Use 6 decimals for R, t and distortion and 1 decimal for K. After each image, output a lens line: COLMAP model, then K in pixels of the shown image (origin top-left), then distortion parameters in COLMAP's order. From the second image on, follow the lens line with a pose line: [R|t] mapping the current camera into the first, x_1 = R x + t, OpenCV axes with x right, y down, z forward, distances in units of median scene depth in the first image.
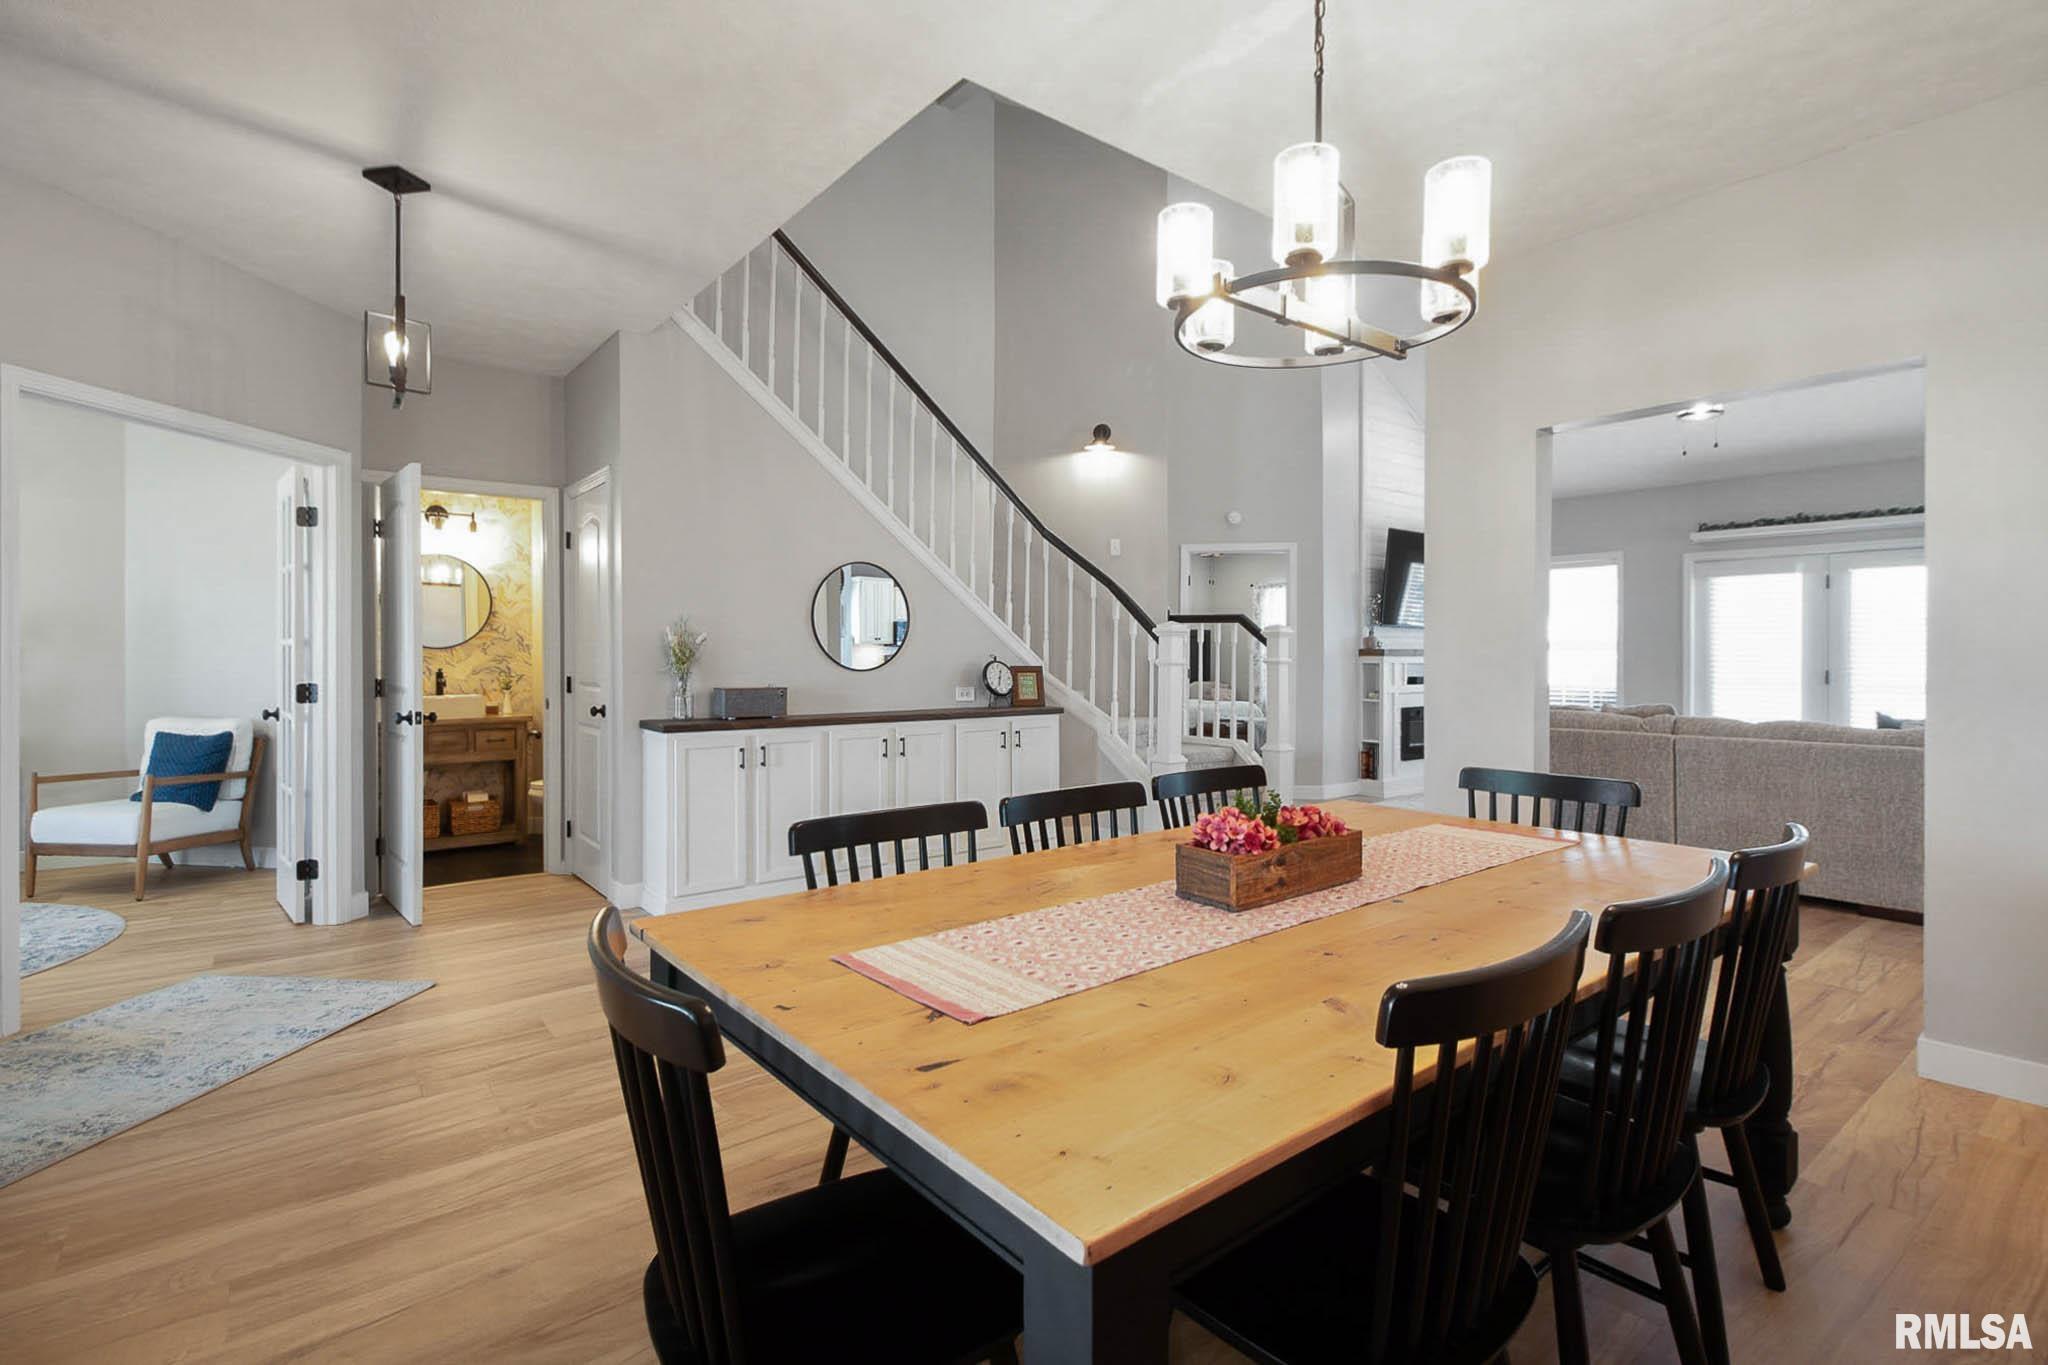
lens RADIAL K [[959.3, 0, 1043.4], [0, 959.3, 668.7], [0, 0, 1]] dist [0.004746, 0.000109]
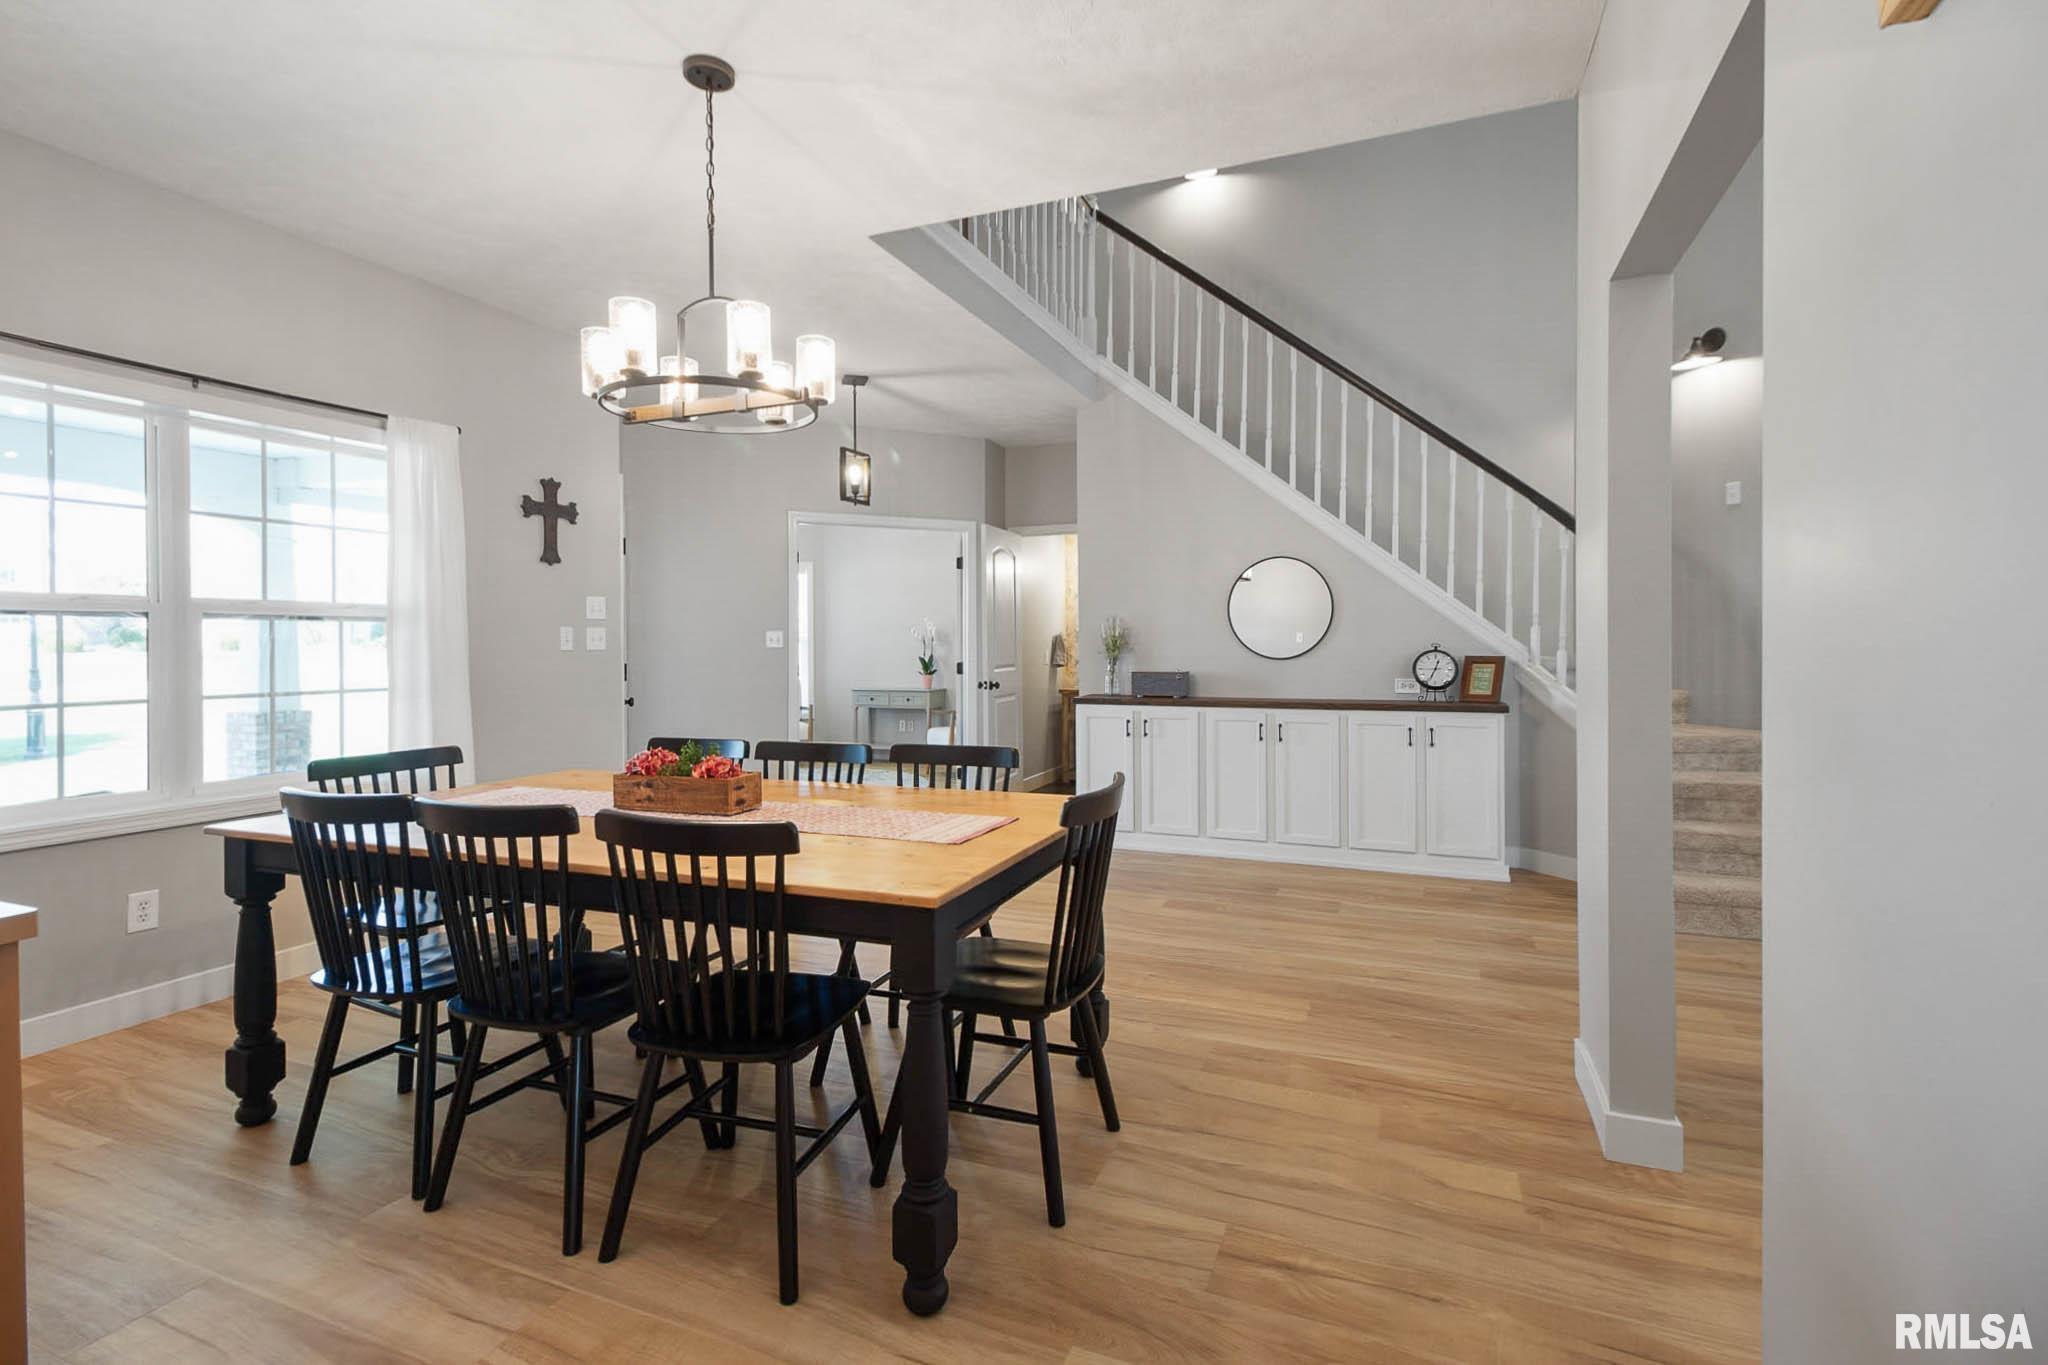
lens RADIAL K [[959.3, 0, 1024.0], [0, 959.3, 667.0], [0, 0, 1]] dist [0.004746, 0.000109]
pose [[0.479797, 0.015112, -0.877249, 0.705647], [-0.009921, 0.999881, 0.011799, 0.000917], [0.877323, 0.003042, 0.479890, 0.283393]]
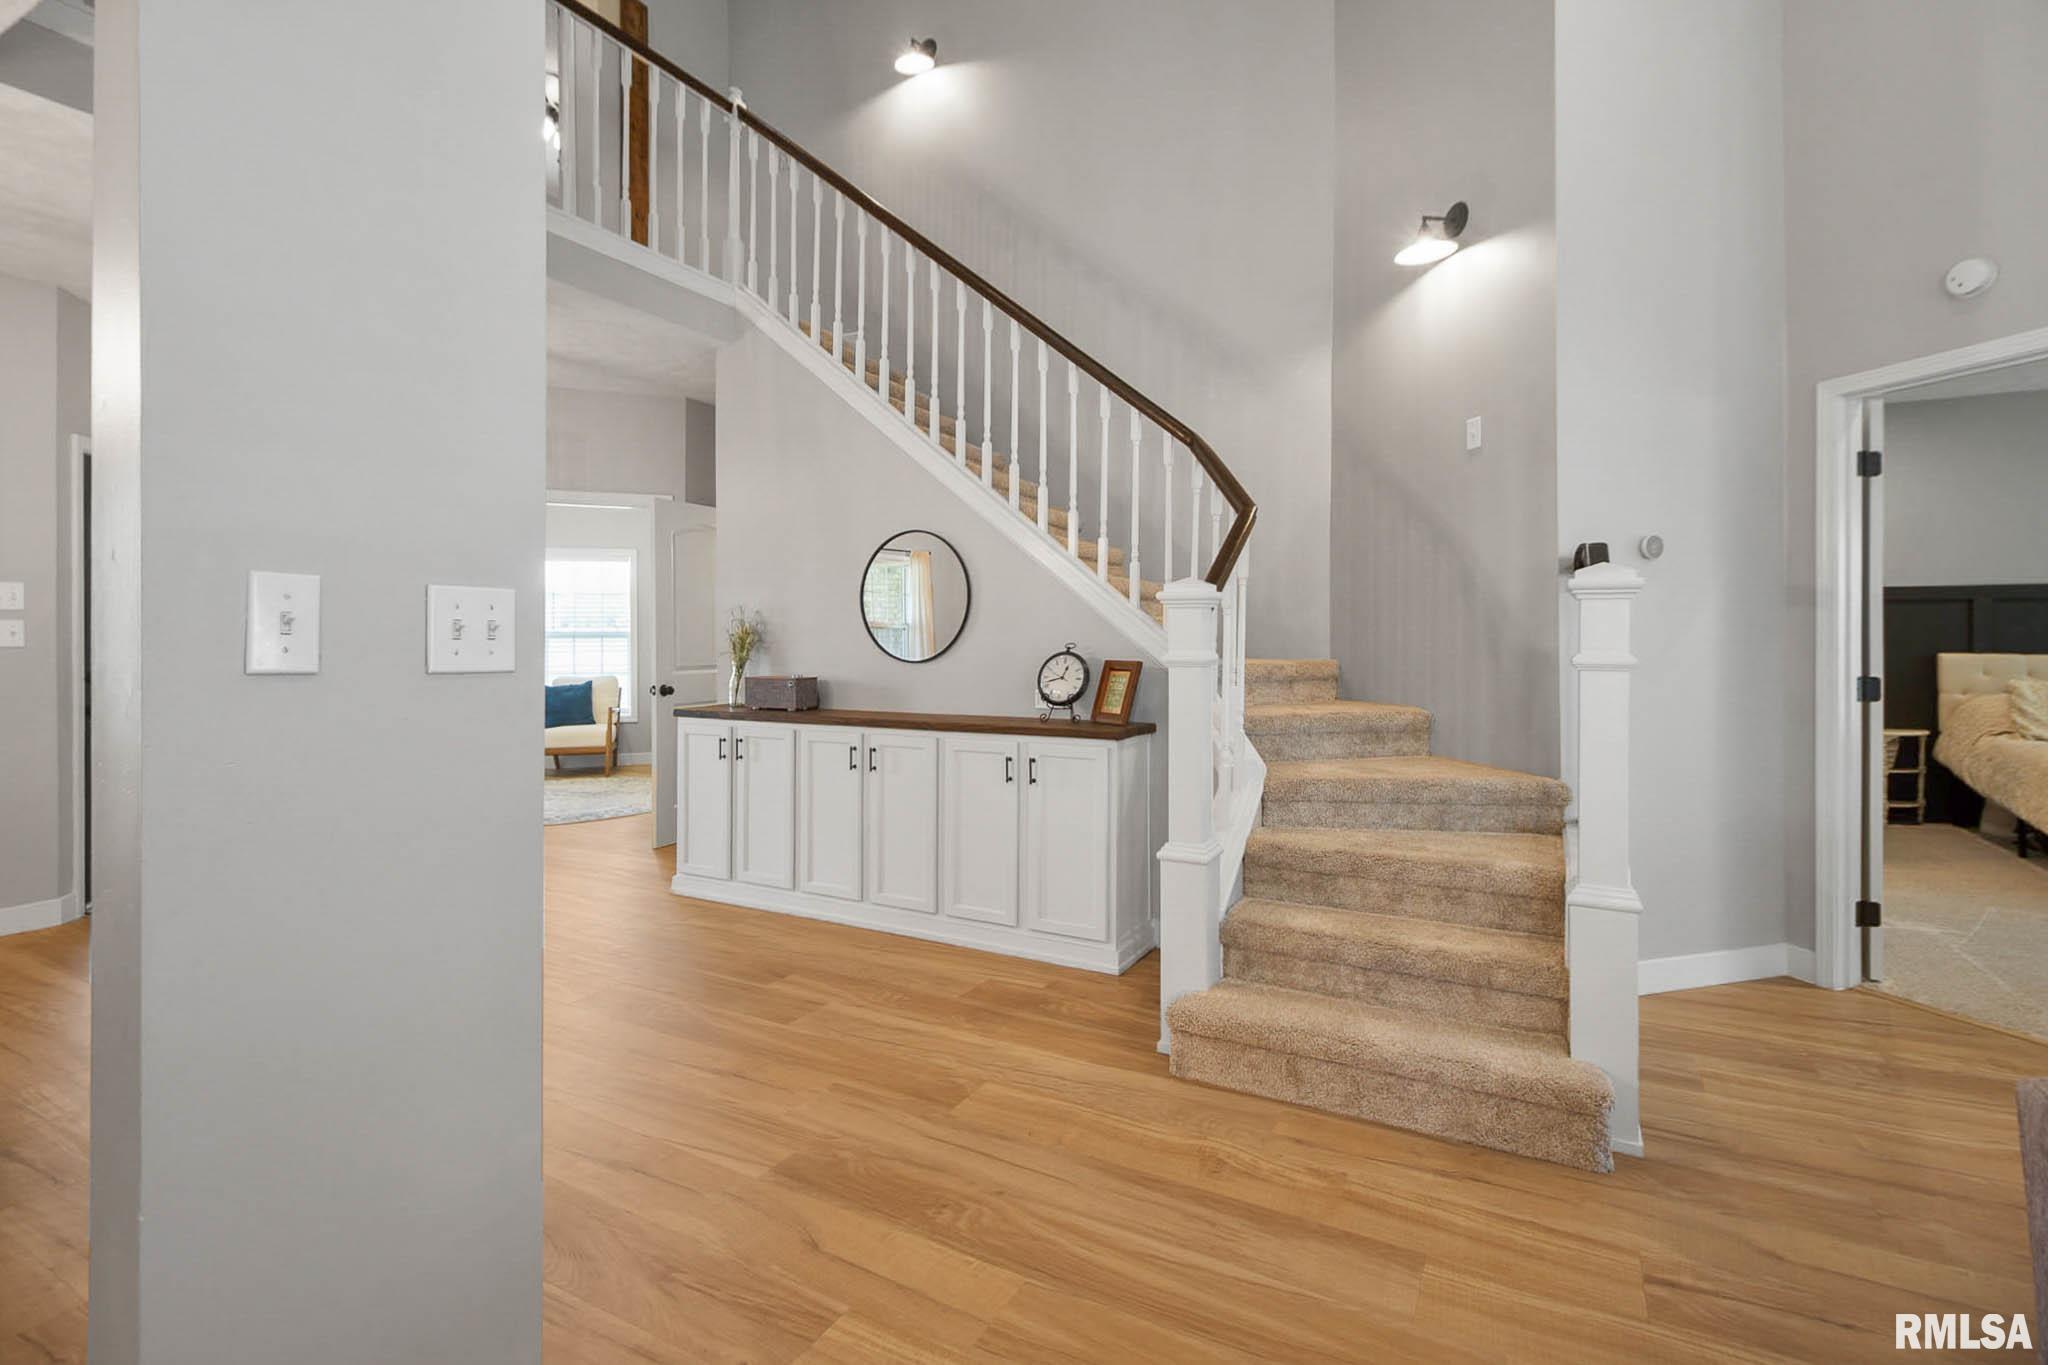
lens RADIAL K [[959.3, 0, 1025.1], [0, 959.3, 664.1], [0, 0, 1]] dist [0.004746, 0.000109]
pose [[0.384955, 0.017790, -0.922764, 0.707615], [-0.015788, 0.999795, 0.012688, -0.010287], [0.922800, 0.009684, 0.385157, 0.900740]]
